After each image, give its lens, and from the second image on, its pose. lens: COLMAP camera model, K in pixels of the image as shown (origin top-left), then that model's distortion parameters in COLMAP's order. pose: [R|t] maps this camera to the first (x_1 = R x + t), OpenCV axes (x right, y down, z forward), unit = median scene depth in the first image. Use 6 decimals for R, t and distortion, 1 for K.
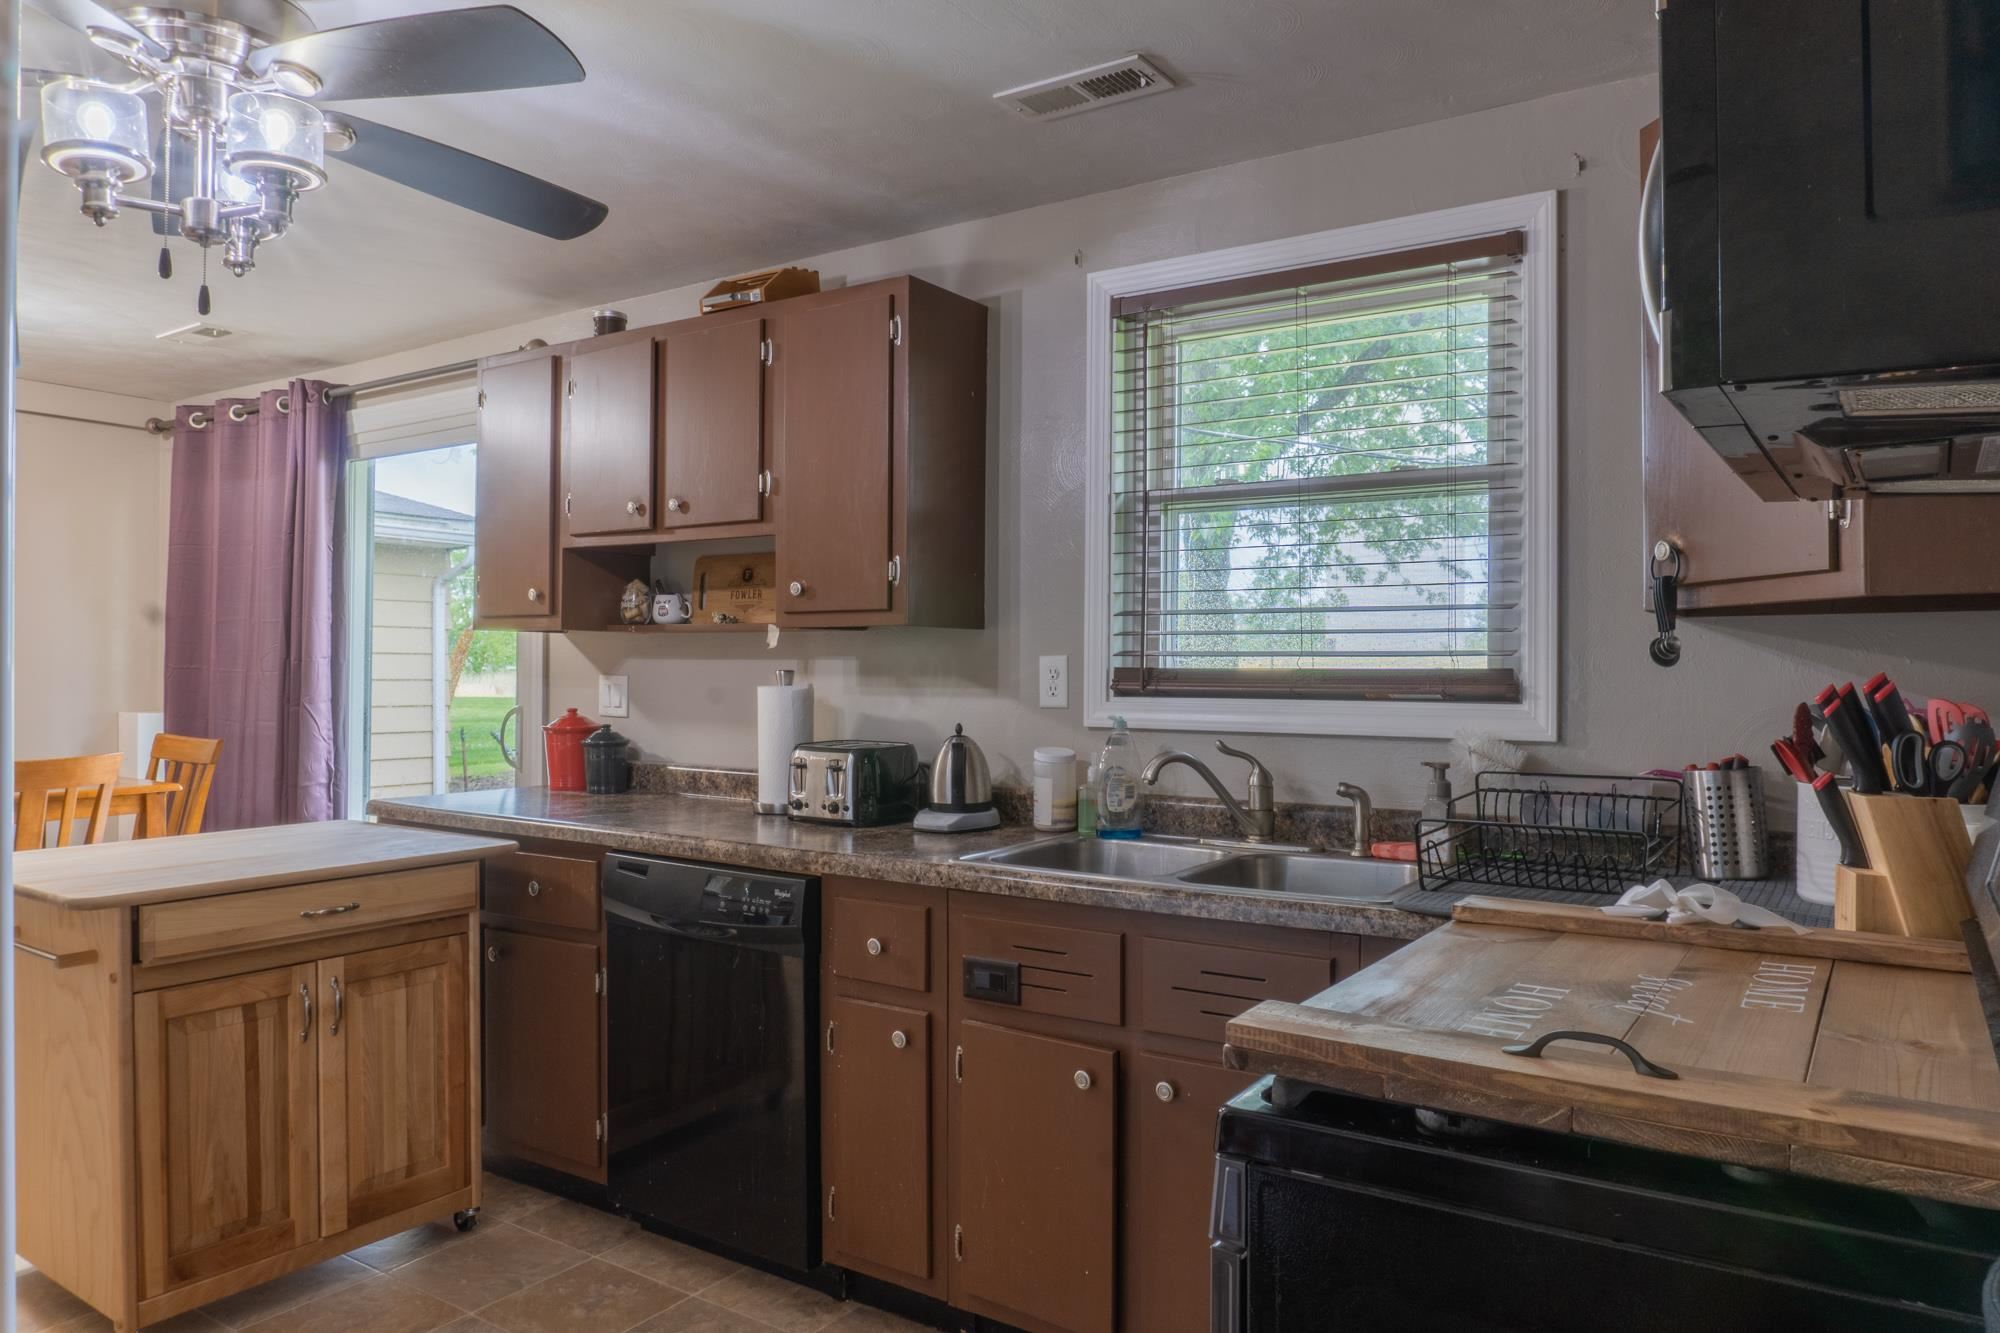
lens RADIAL K [[1331.9, 0, 992.9], [0, 1331.9, 662.2], [0, 0, 1]] dist [-0.024276, 0.001681]
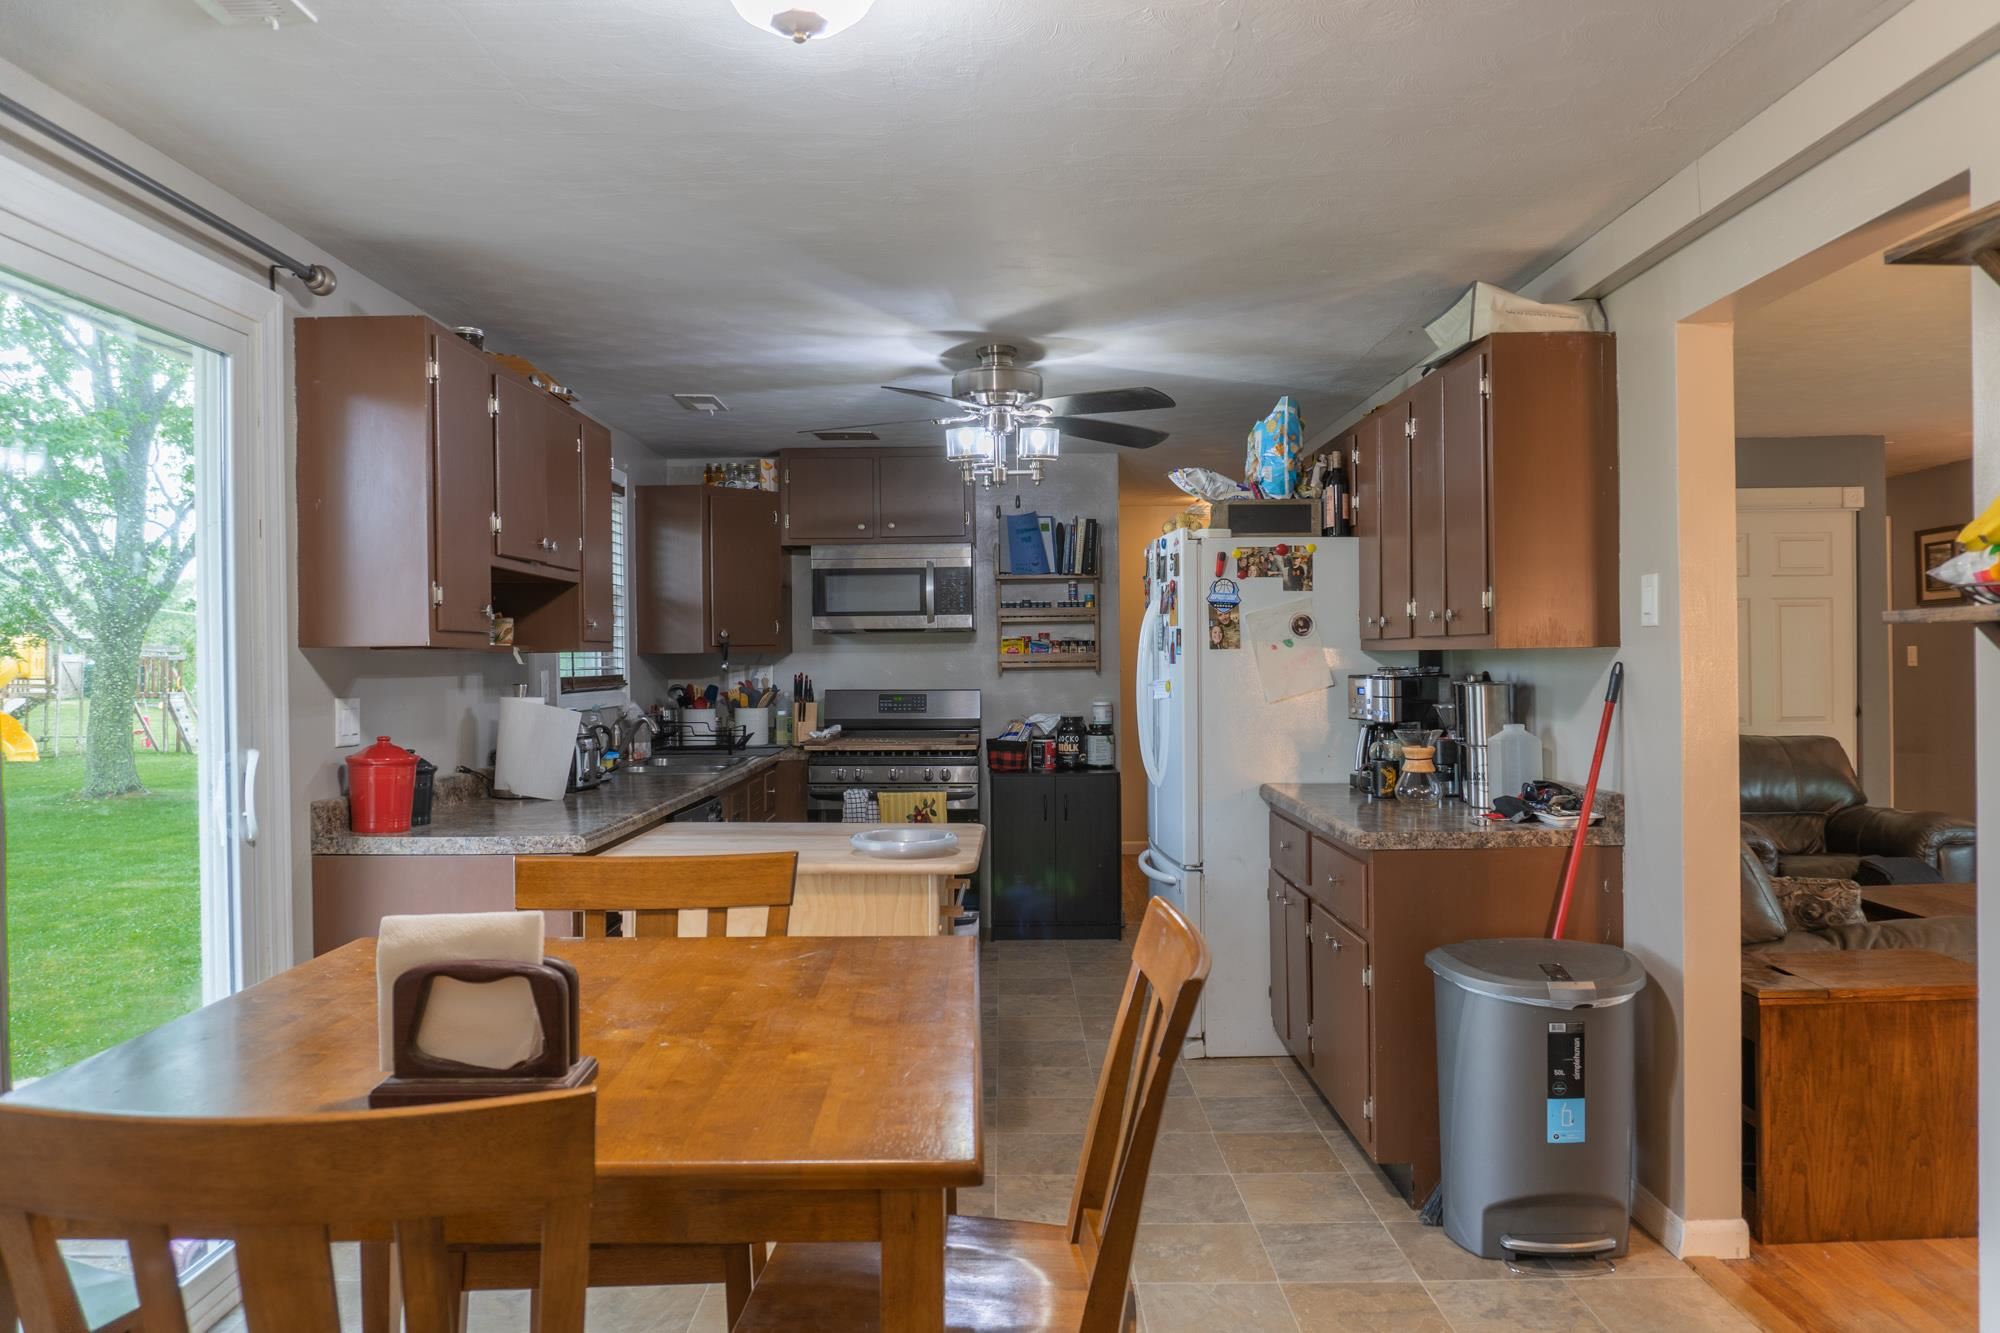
lens RADIAL K [[1331.9, 0, 999.2], [0, 1331.9, 664.1], [0, 0, 1]] dist [-0.024276, 0.001681]
pose [[-0.561146, -0.003664, 0.827709, -1.538177], [0.000553, 0.999988, 0.004801, -0.019603], [-0.827717, 0.003152, -0.561137, 1.415260]]
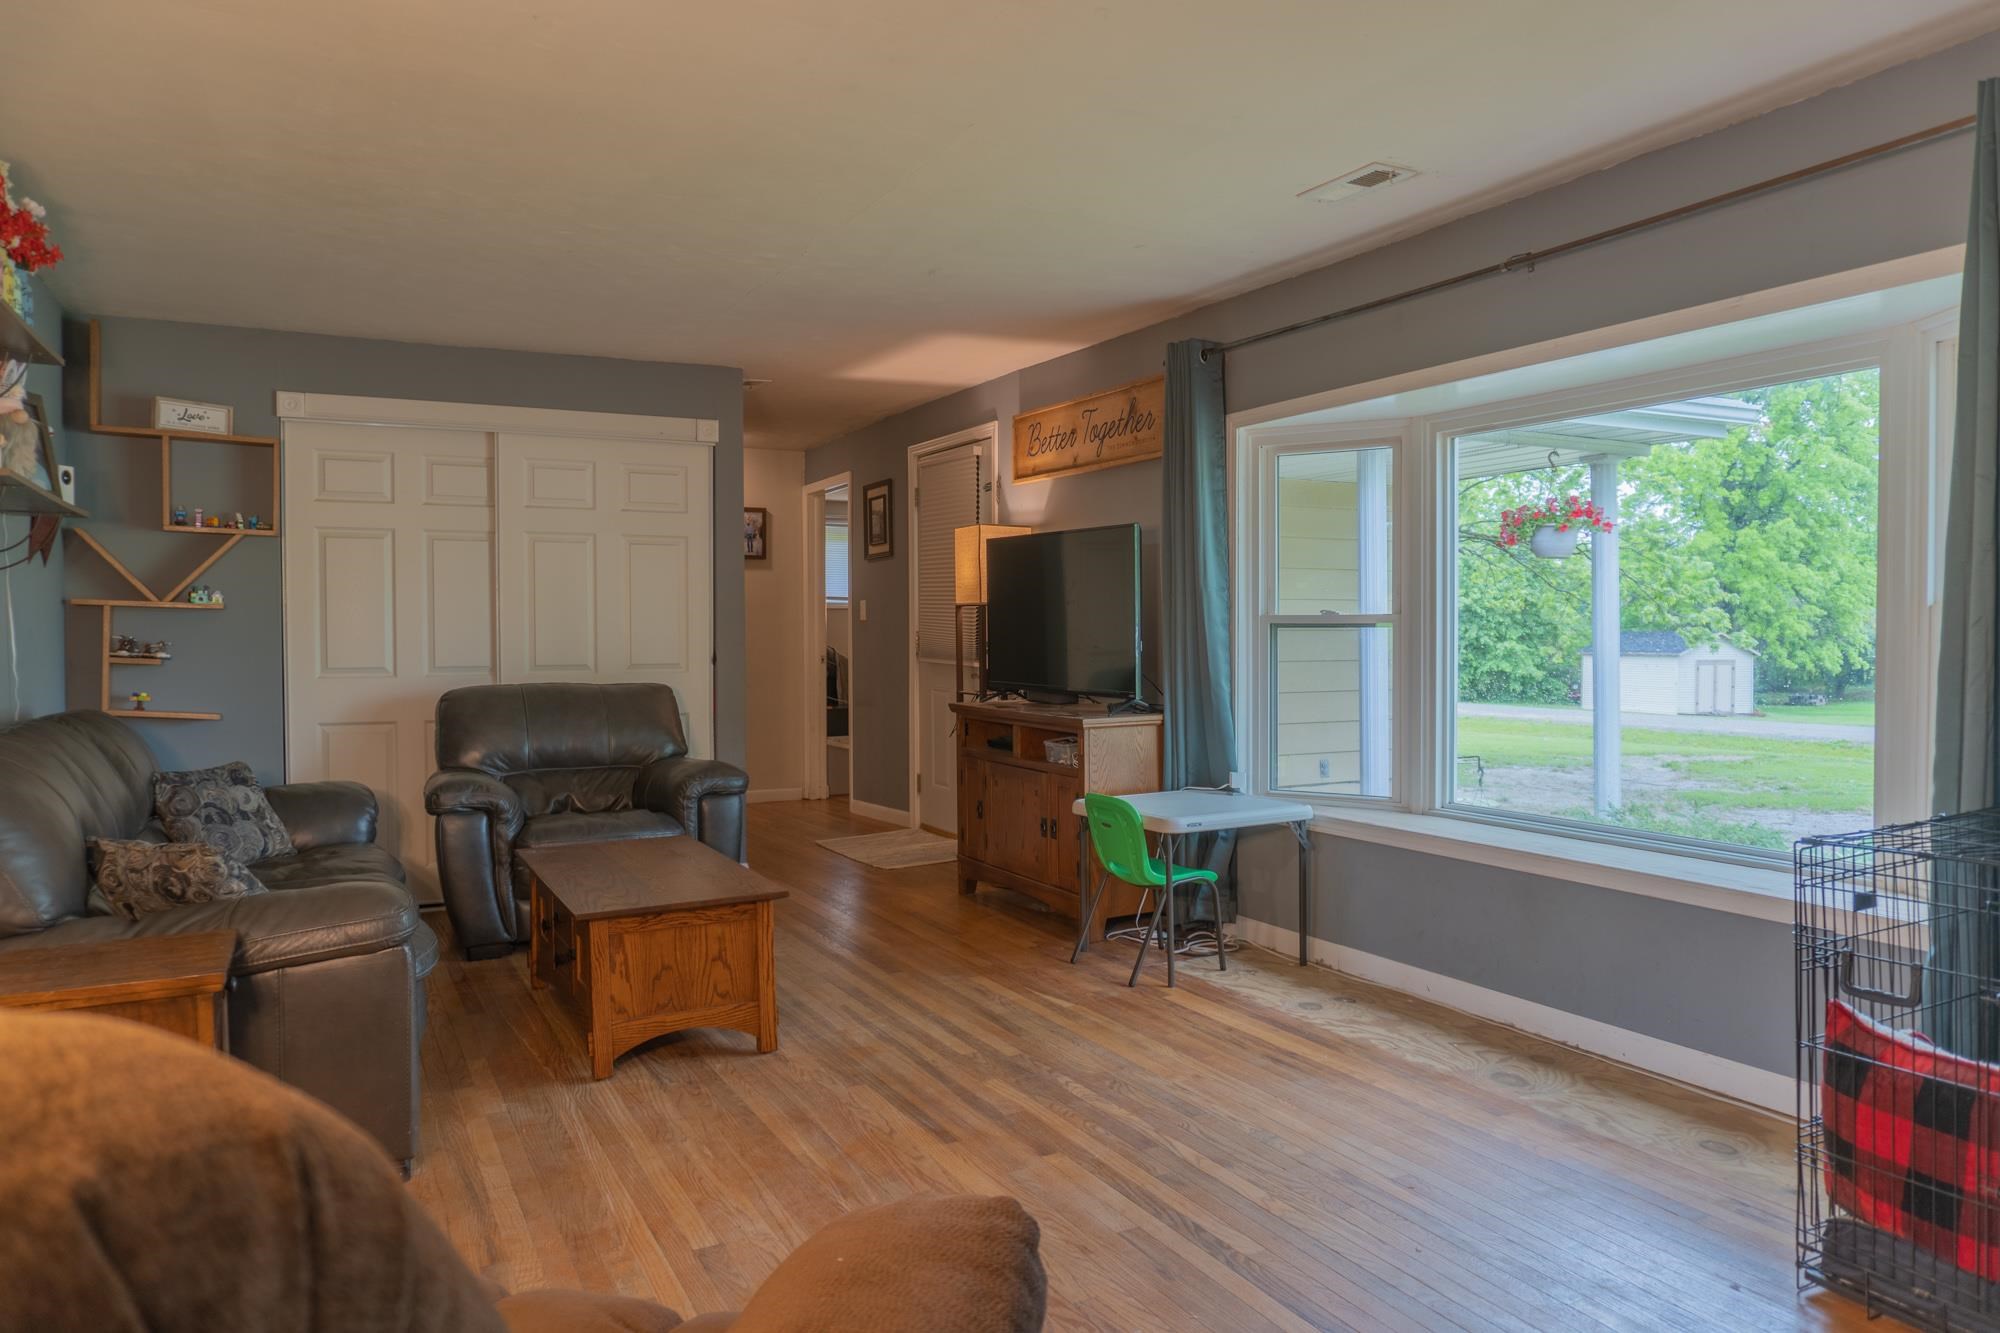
lens RADIAL K [[1331.9, 0, 1010.5], [0, 1331.9, 672.6], [0, 0, 1]] dist [-0.024276, 0.001681]
pose [[-0.890949, -0.022328, 0.453554, -1.874237], [-0.012875, 0.999631, 0.023920, 0.033555], [-0.453921, 0.015472, -0.890908, 0.690267]]
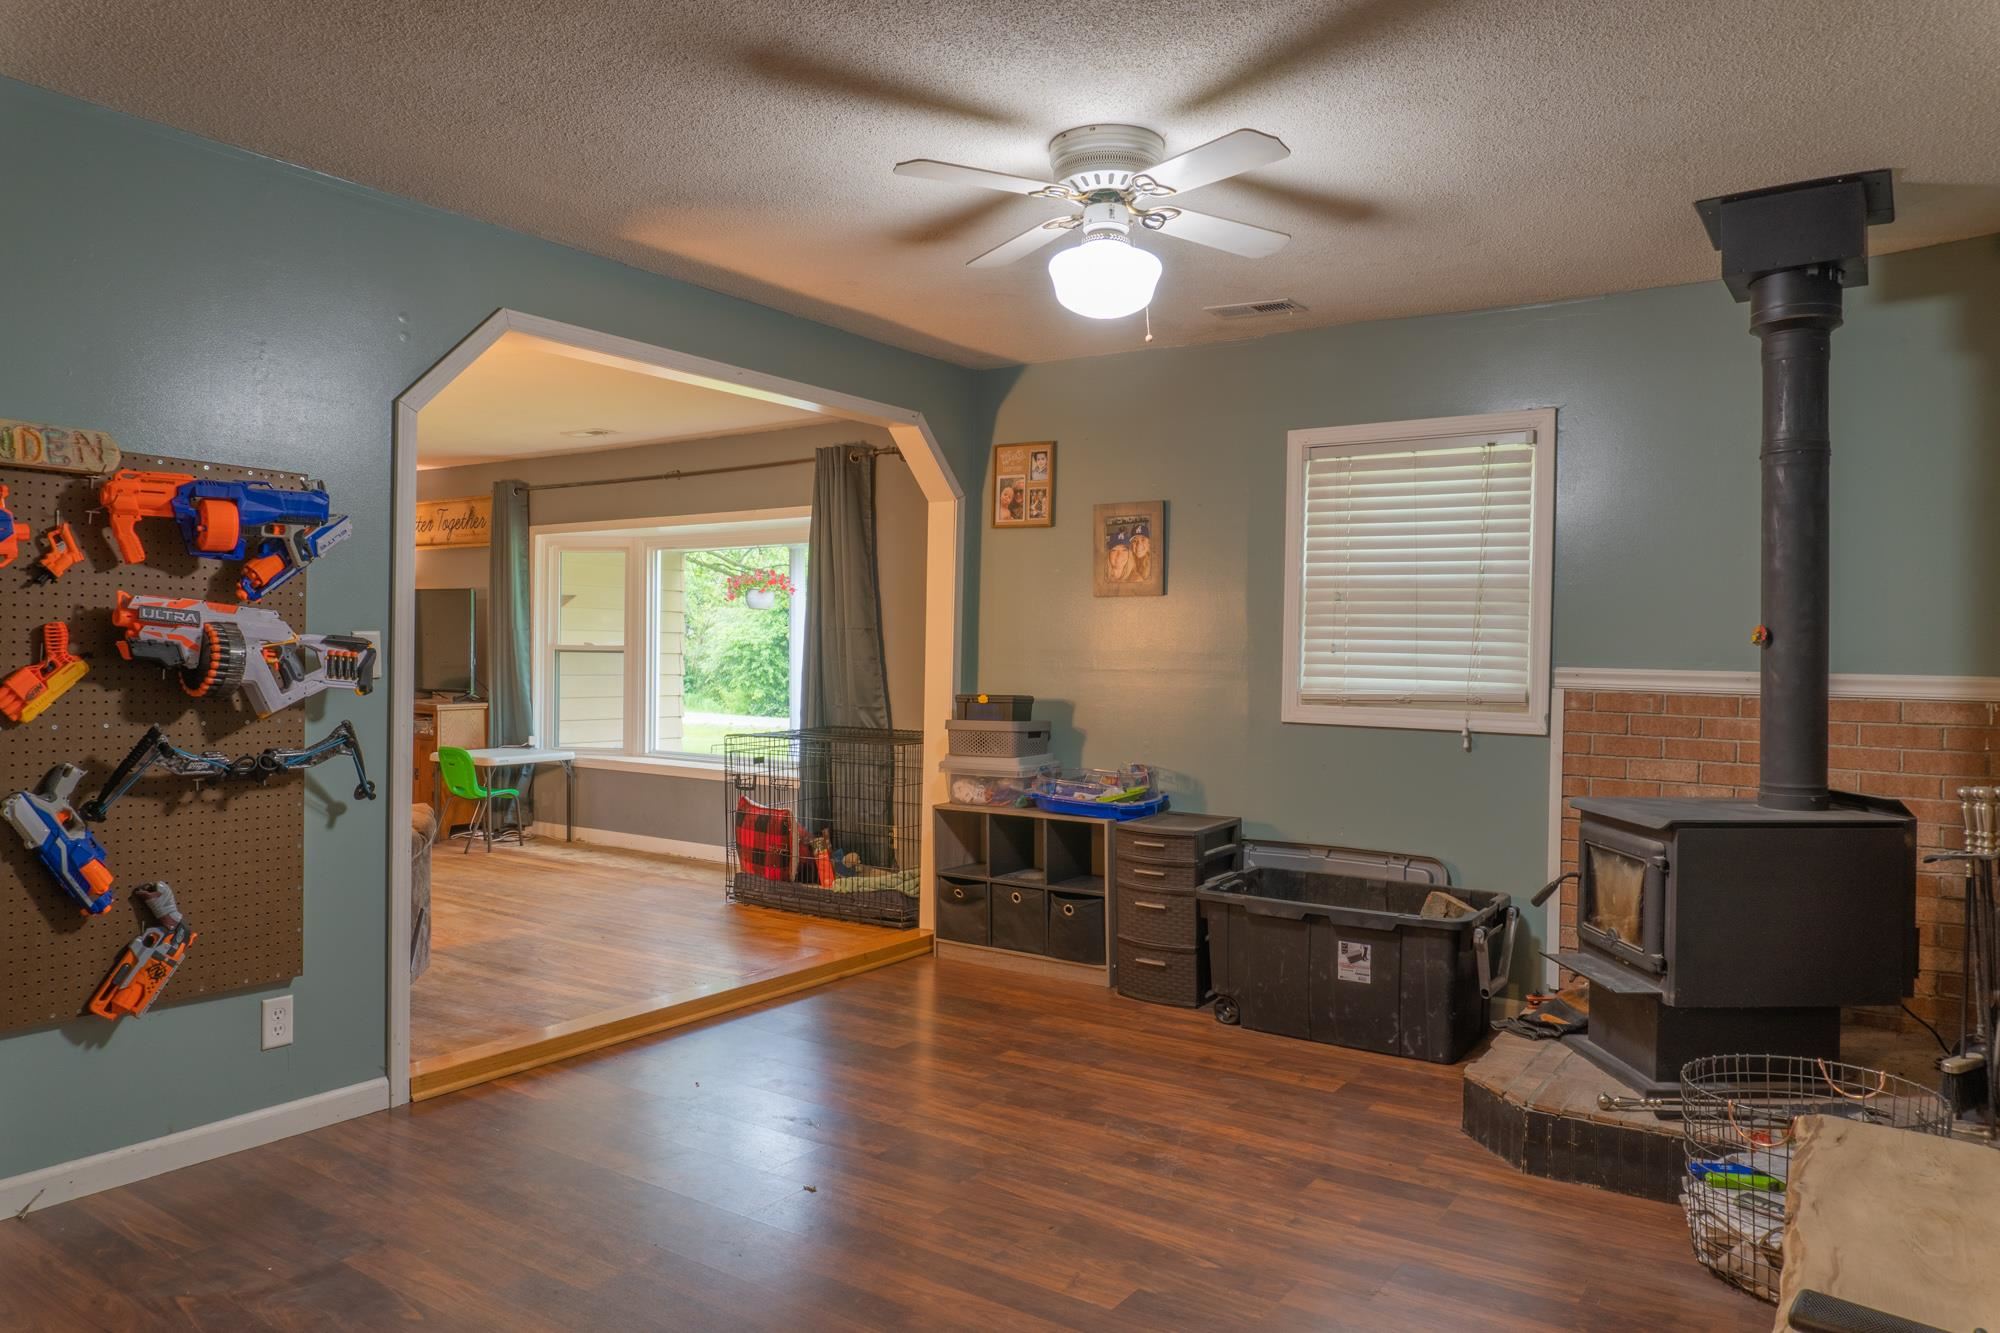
lens RADIAL K [[1331.9, 0, 991.8], [0, 1331.9, 667.7], [0, 0, 1]] dist [-0.024276, 0.001681]
pose [[-0.999621, -0.023830, 0.013758, -2.356569], [-0.023880, 0.999709, -0.003450, 0.034455], [-0.013672, -0.003777, -0.999899, 1.828905]]
